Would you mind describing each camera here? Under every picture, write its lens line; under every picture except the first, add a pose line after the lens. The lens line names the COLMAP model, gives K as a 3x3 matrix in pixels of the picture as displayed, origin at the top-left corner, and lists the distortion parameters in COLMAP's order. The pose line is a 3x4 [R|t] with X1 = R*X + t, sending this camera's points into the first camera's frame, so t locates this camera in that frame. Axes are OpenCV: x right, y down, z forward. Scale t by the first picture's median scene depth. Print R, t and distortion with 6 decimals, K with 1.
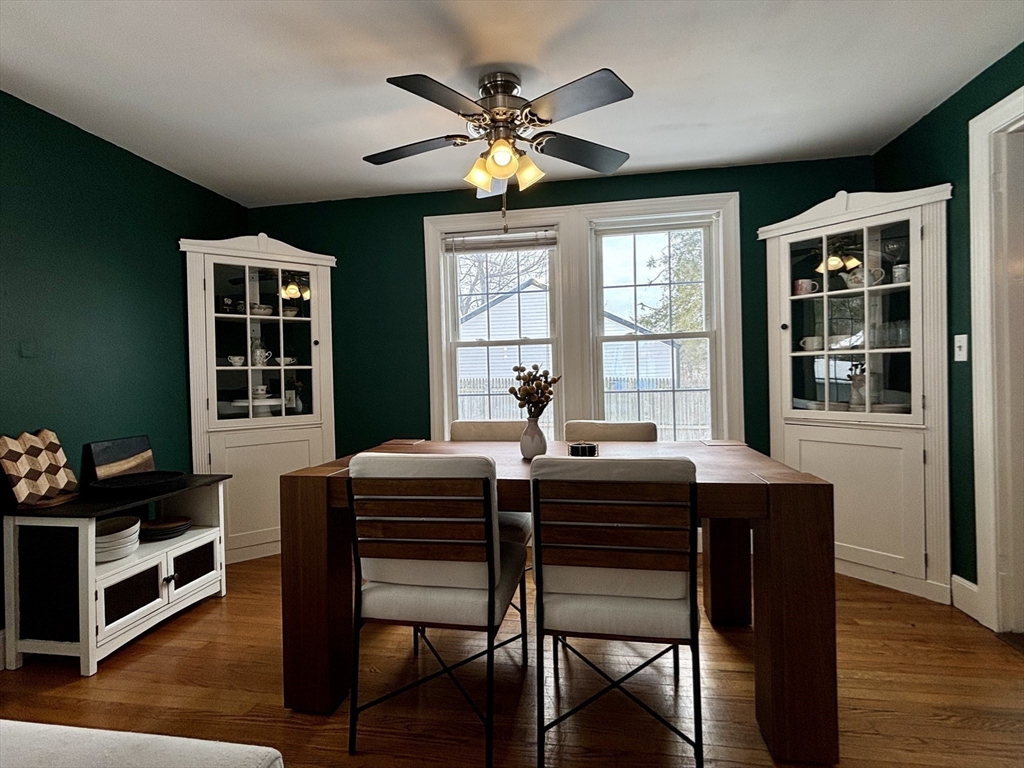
lens RADIAL K [[503.5, 0, 505.3], [0, 503.5, 380.4], [0, 0, 1]] dist [-0.009024, -0.000638]
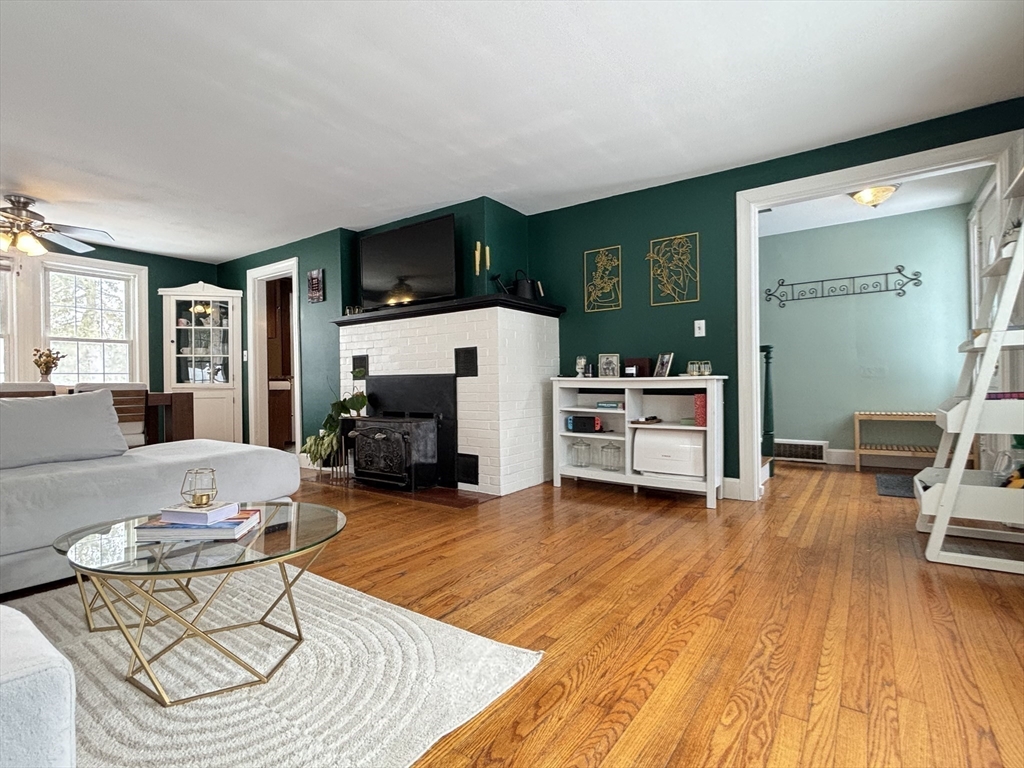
lens RADIAL K [[503.5, 0, 505.3], [0, 503.5, 380.4], [0, 0, 1]] dist [-0.009024, -0.000638]
pose [[0.438744, 0.024201, 0.898286, -0.608647], [0.011392, 0.999407, -0.032489, 0.119388], [-0.898540, 0.024488, 0.438208, -0.990462]]
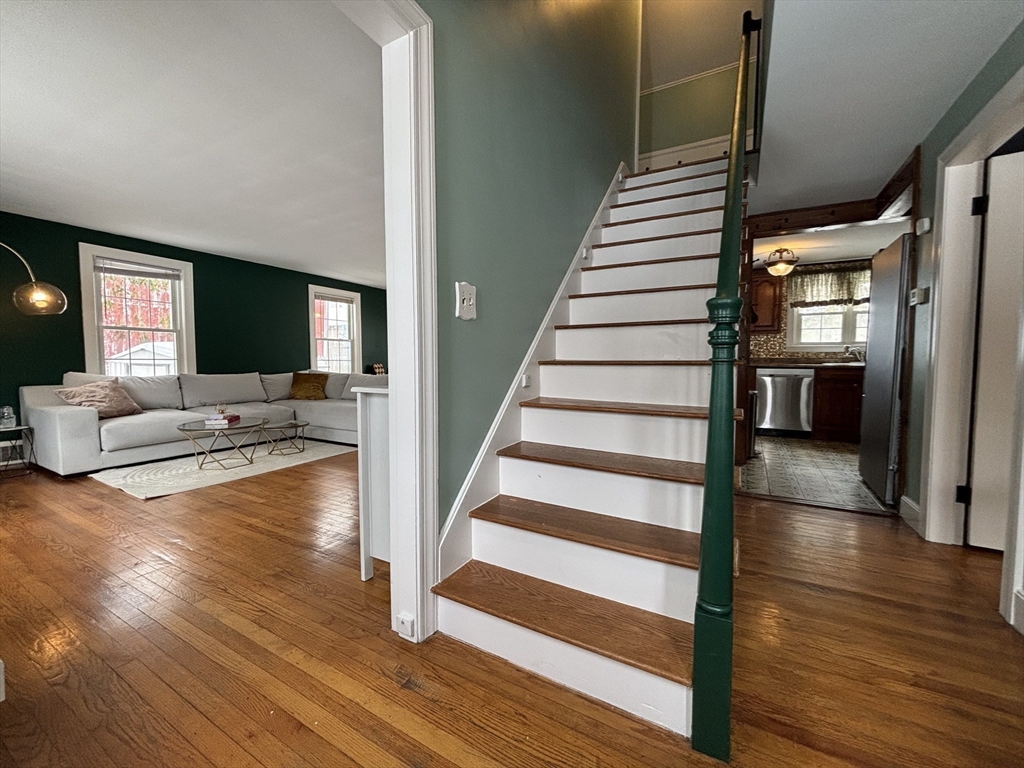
lens RADIAL K [[412.3, 0, 508.4], [0, 412.3, 383.5], [0, 0, 1]] dist [-0.000592, 0.002524]
pose [[0.940538, 0.045899, -0.336574, 0.945615], [-0.030104, 0.998193, 0.052001, 0.037656], [0.338352, -0.038776, 0.940220, -1.398153]]
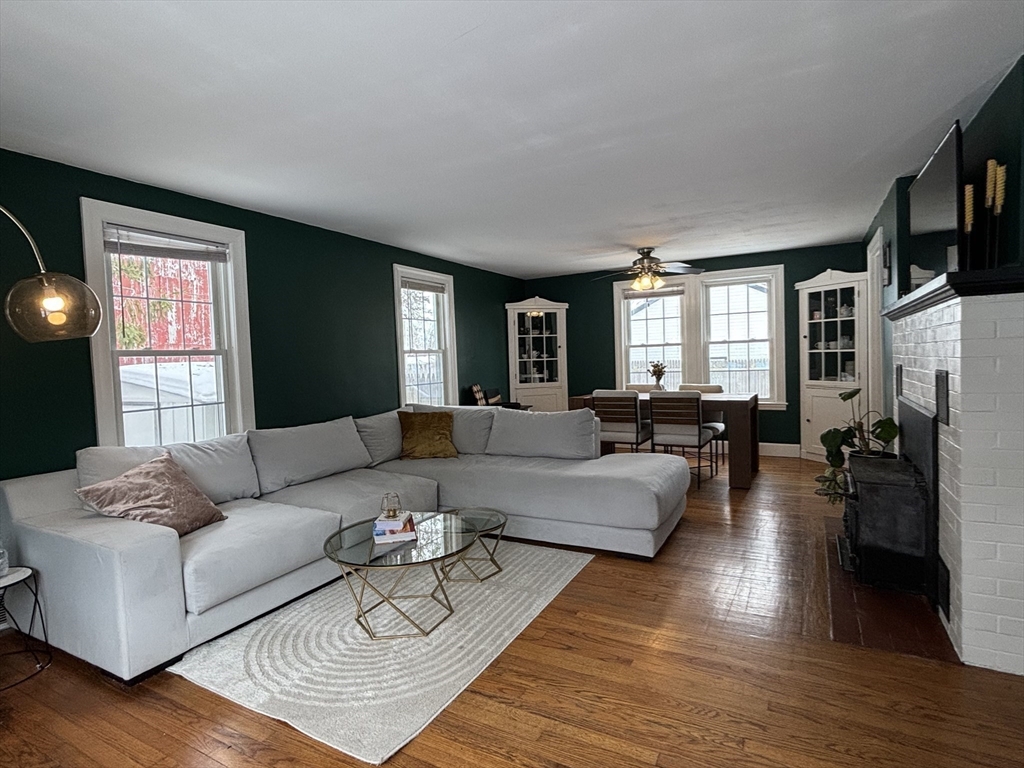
lens RADIAL K [[542.3, 0, 512.0], [0, 542.3, 384.0], [0, 0, 1]] dist [-0.001781, -0.002302]
pose [[0.949437, 0.008683, -0.313836, 0.142466], [0.005308, 0.999031, 0.043698, -0.023536], [0.313912, -0.043154, 0.948471, -1.250181]]
